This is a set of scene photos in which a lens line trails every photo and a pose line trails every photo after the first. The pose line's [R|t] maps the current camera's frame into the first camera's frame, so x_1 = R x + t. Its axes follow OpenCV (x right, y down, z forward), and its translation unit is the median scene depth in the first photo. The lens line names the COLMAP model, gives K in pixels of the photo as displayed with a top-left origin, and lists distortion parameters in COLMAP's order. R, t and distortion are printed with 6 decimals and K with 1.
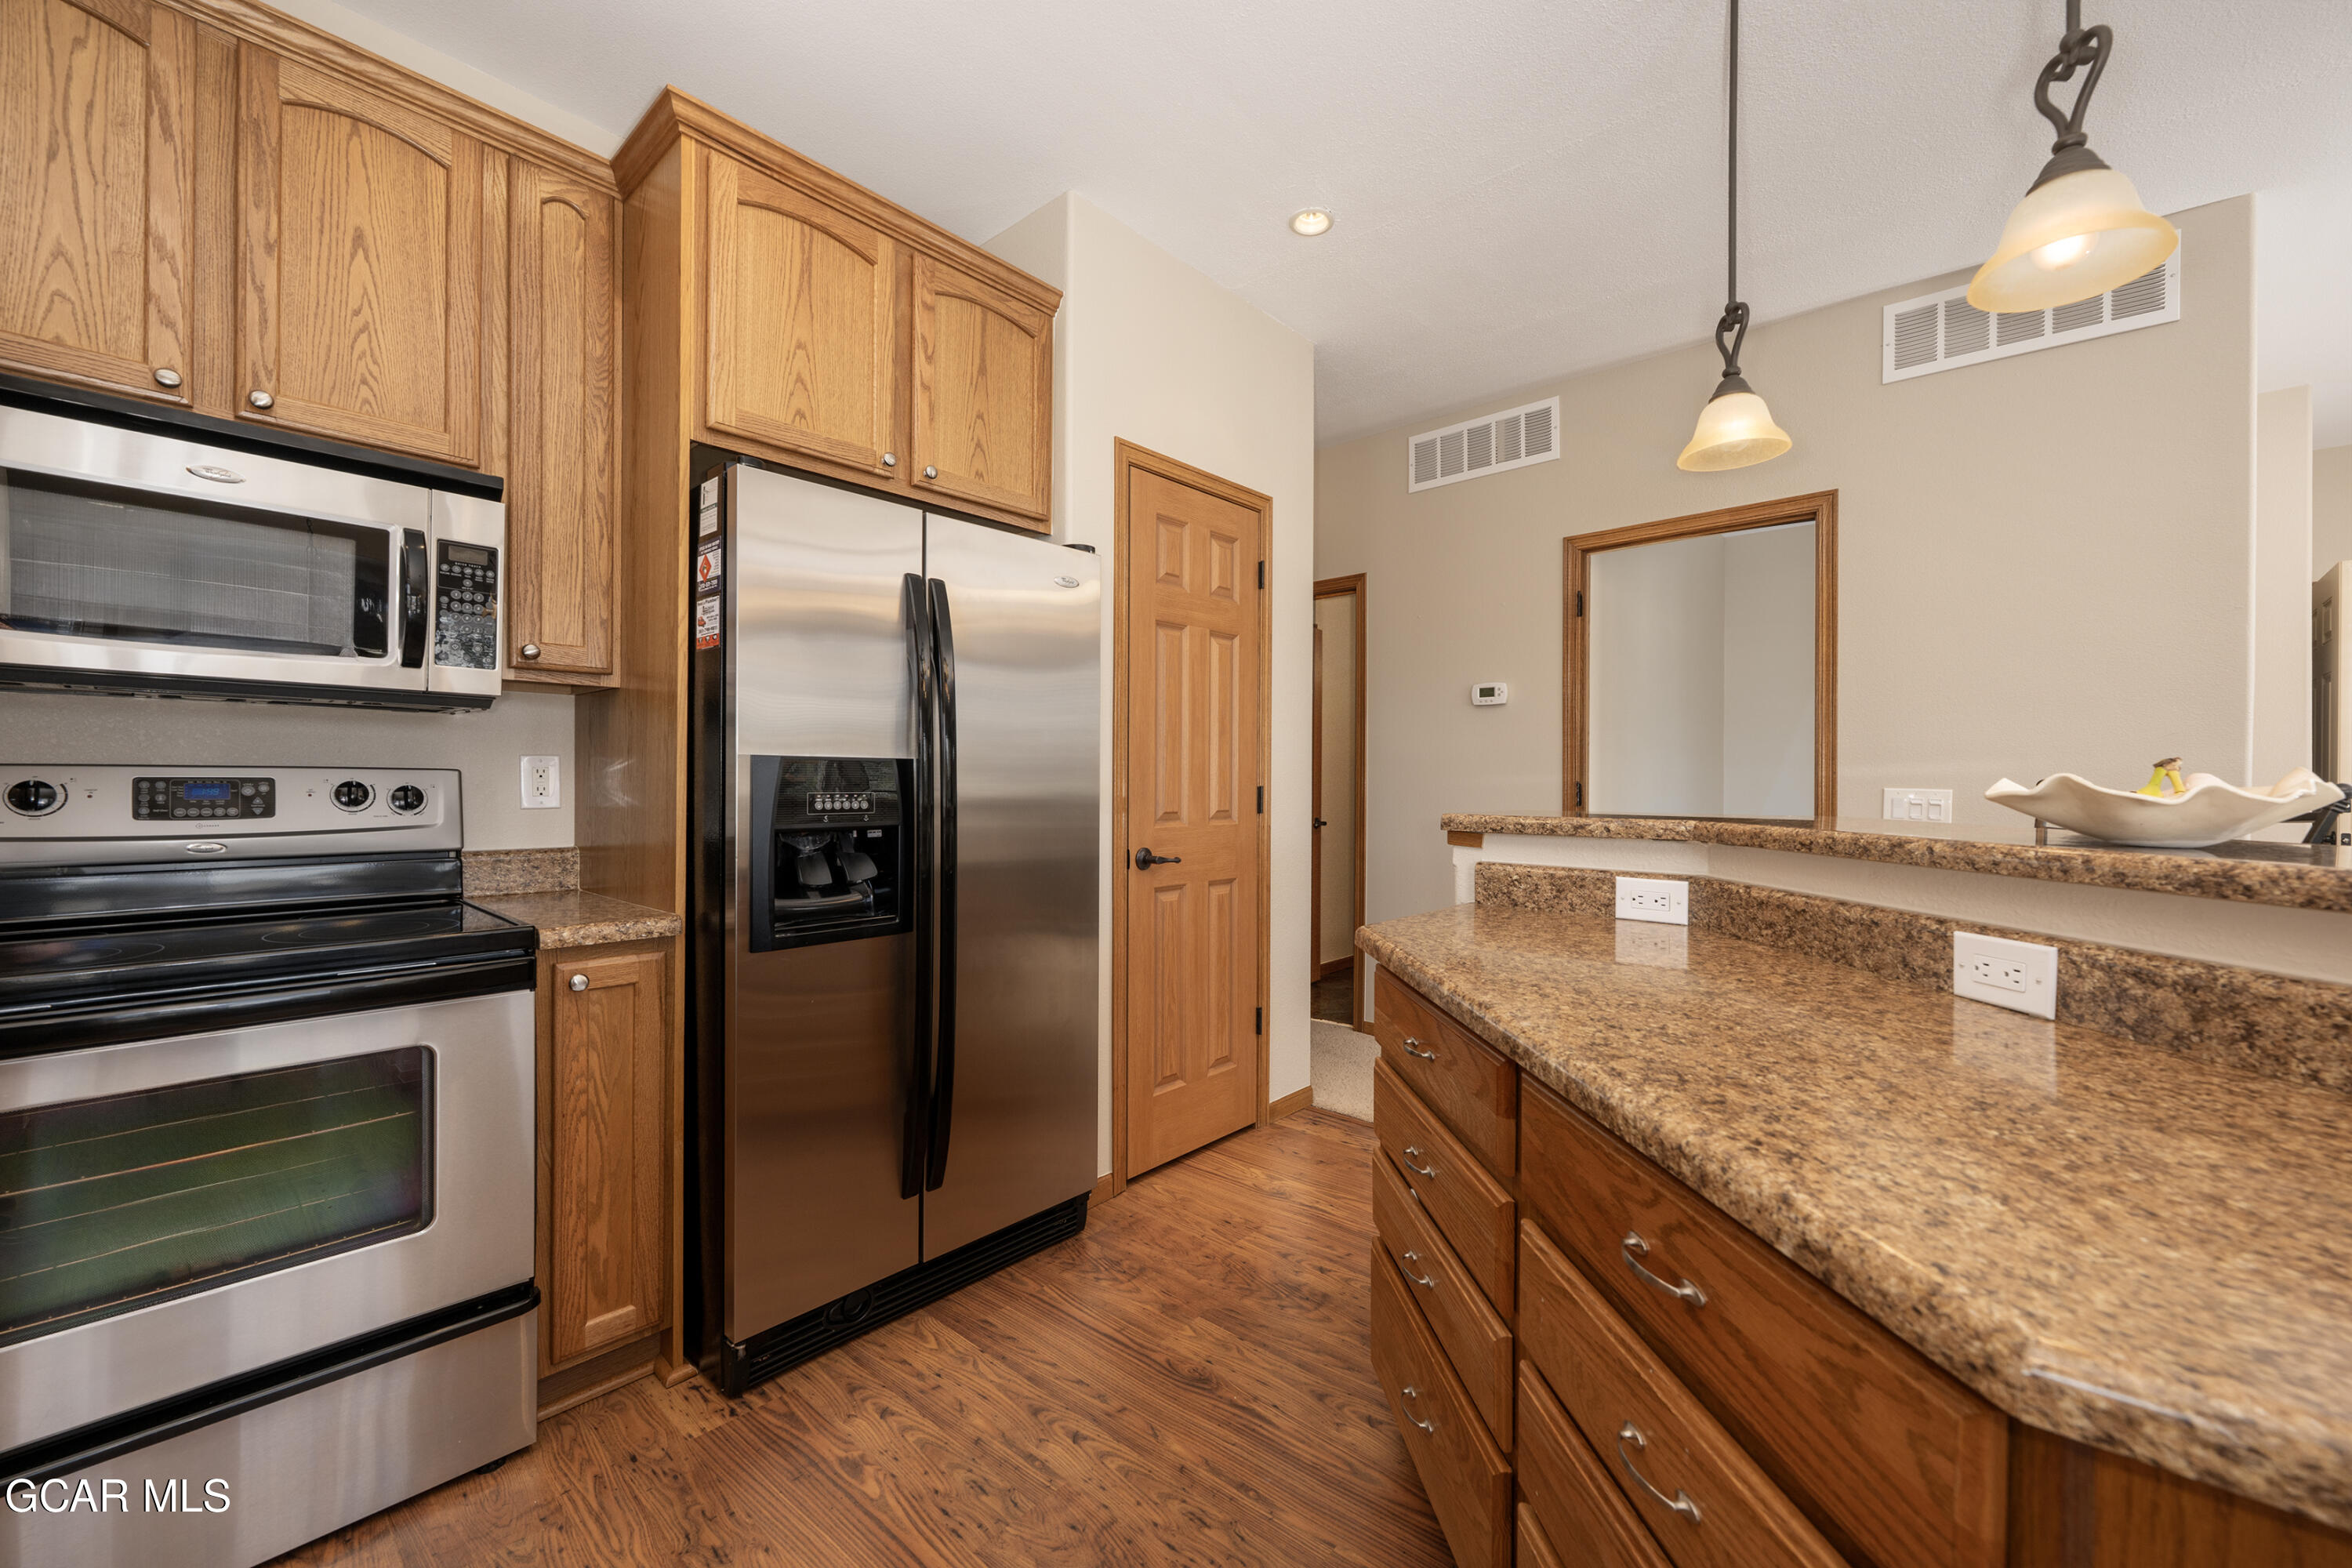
lens RADIAL K [[929.0, 0, 1171.7], [0, 929.0, 781.3], [0, 0, 1]] dist [0.000440, 0.000045]
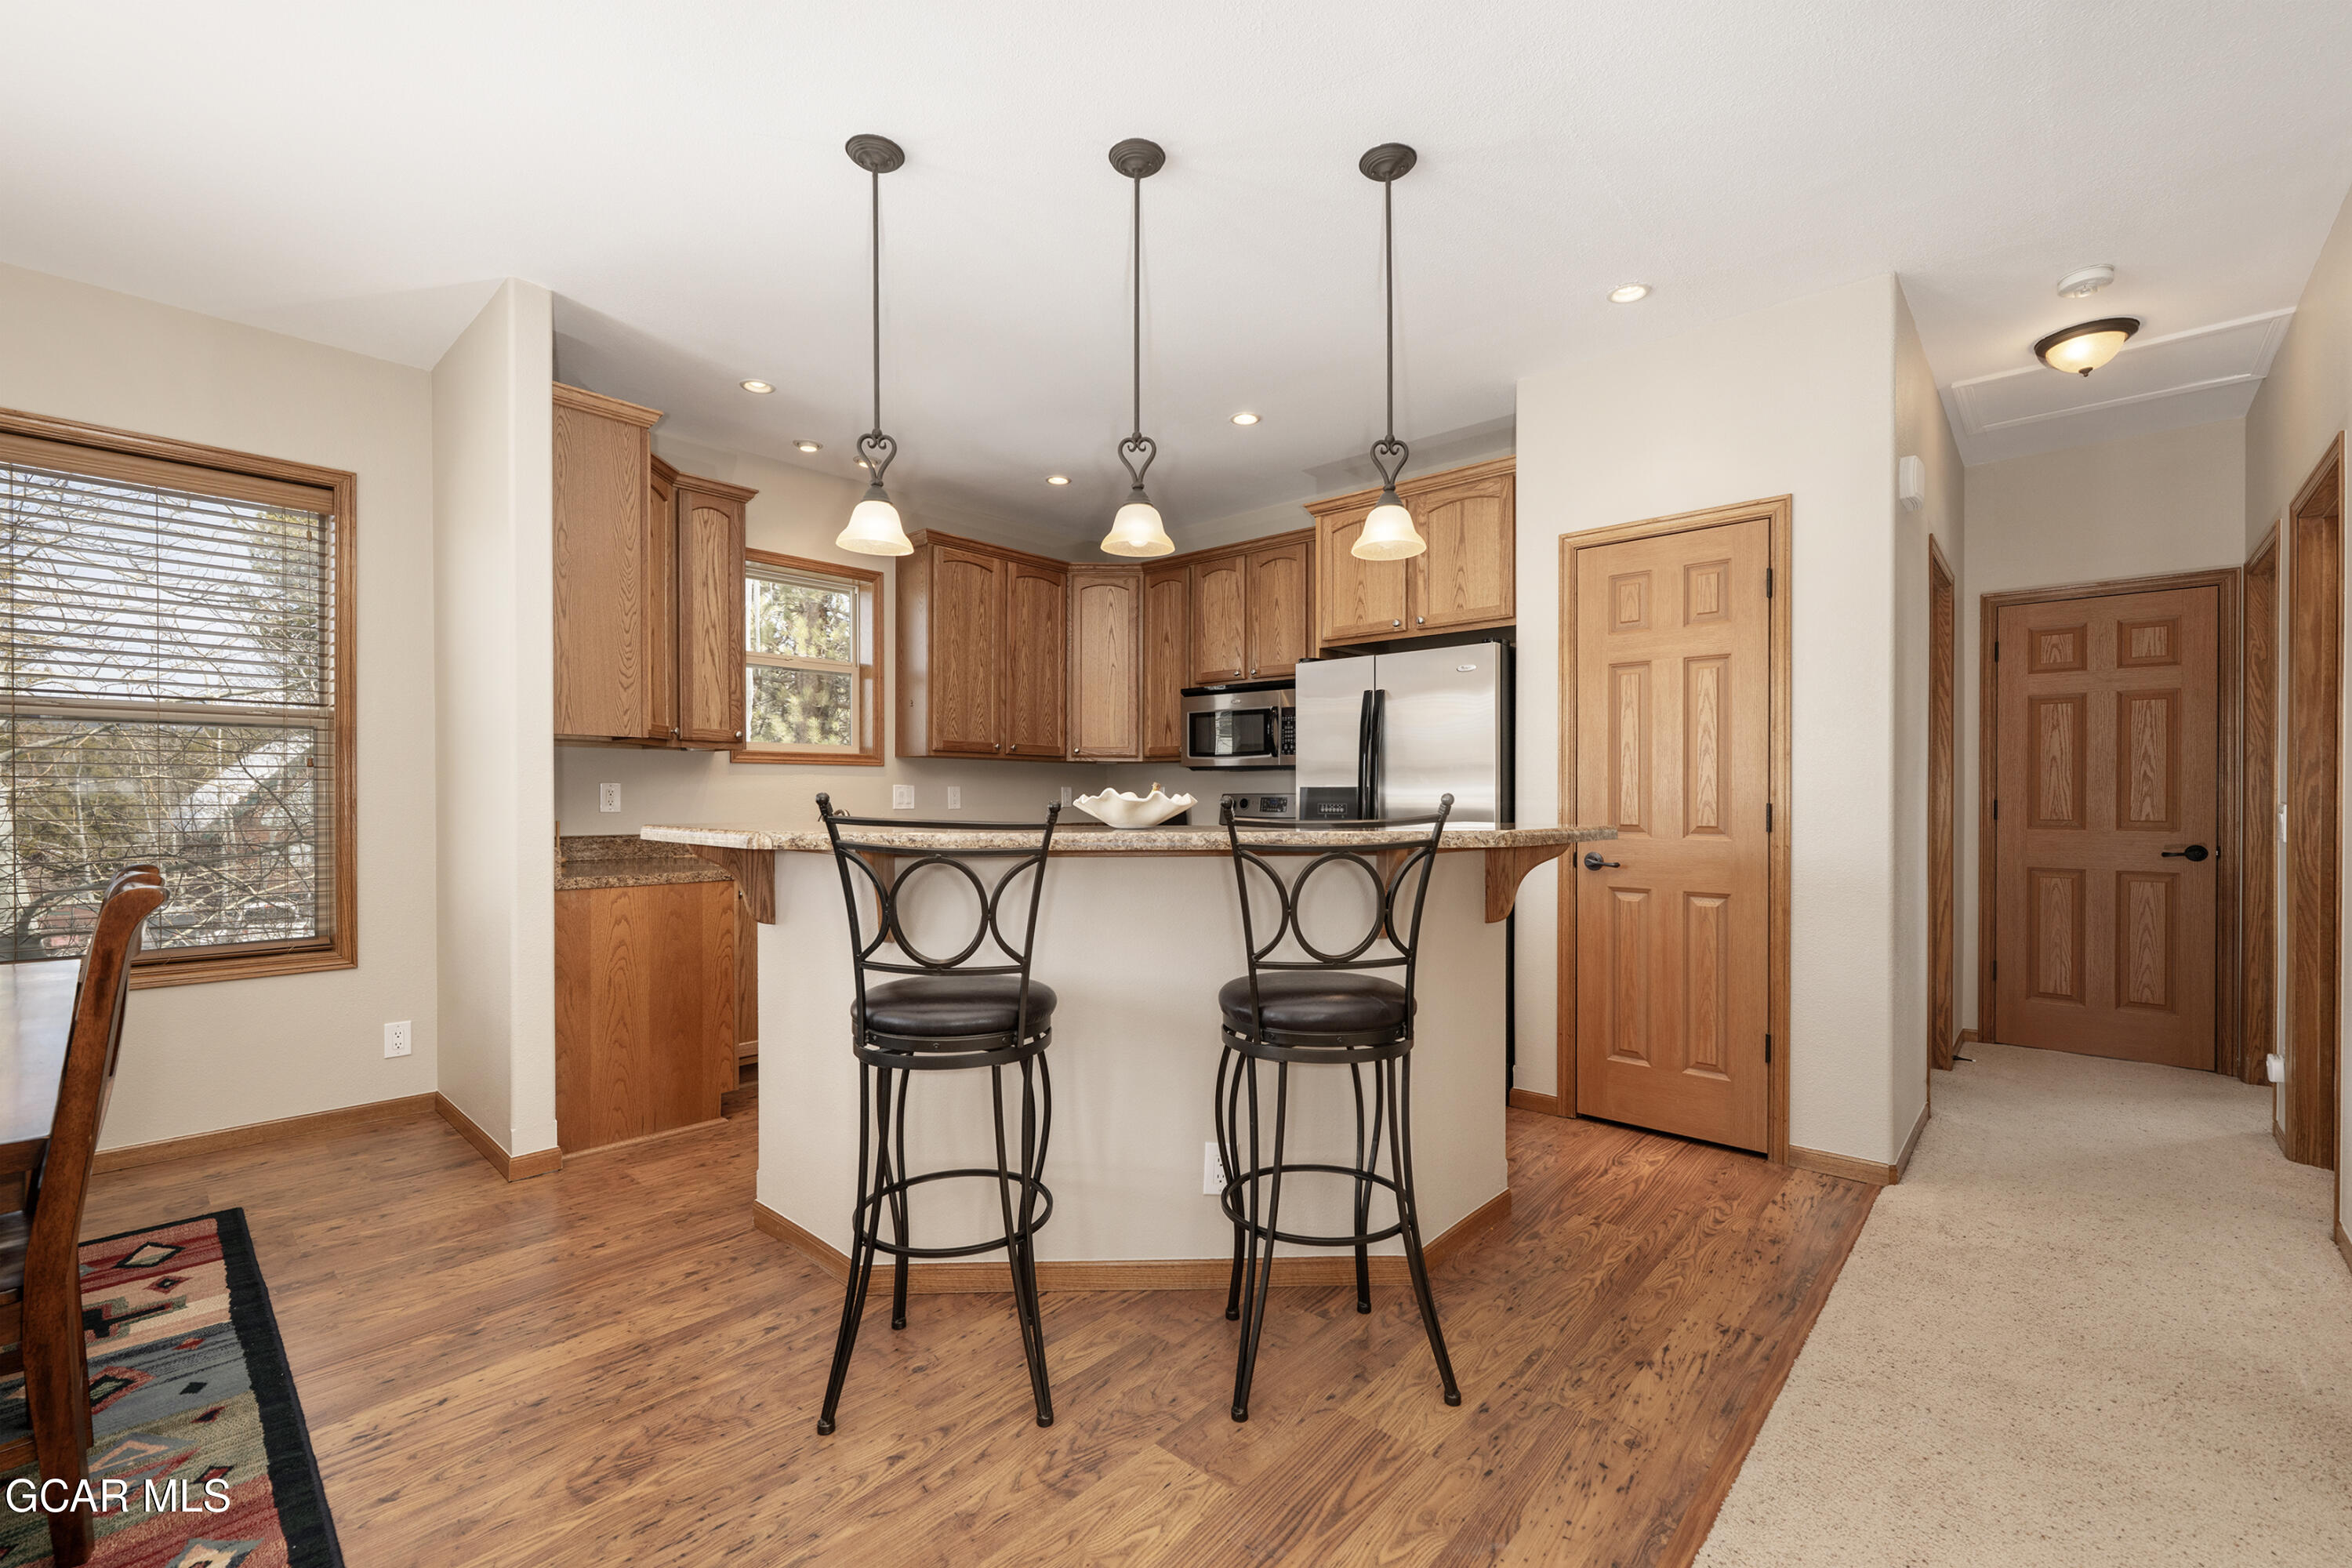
lens RADIAL K [[929.0, 0, 1174.9], [0, 929.0, 793.5], [0, 0, 1]] dist [0.000440, 0.000045]
pose [[0.012852, -0.006757, -0.999895, 1.187730], [-0.002563, 0.999974, -0.006791, 0.002979], [0.999914, 0.002650, 0.012834, 0.422266]]
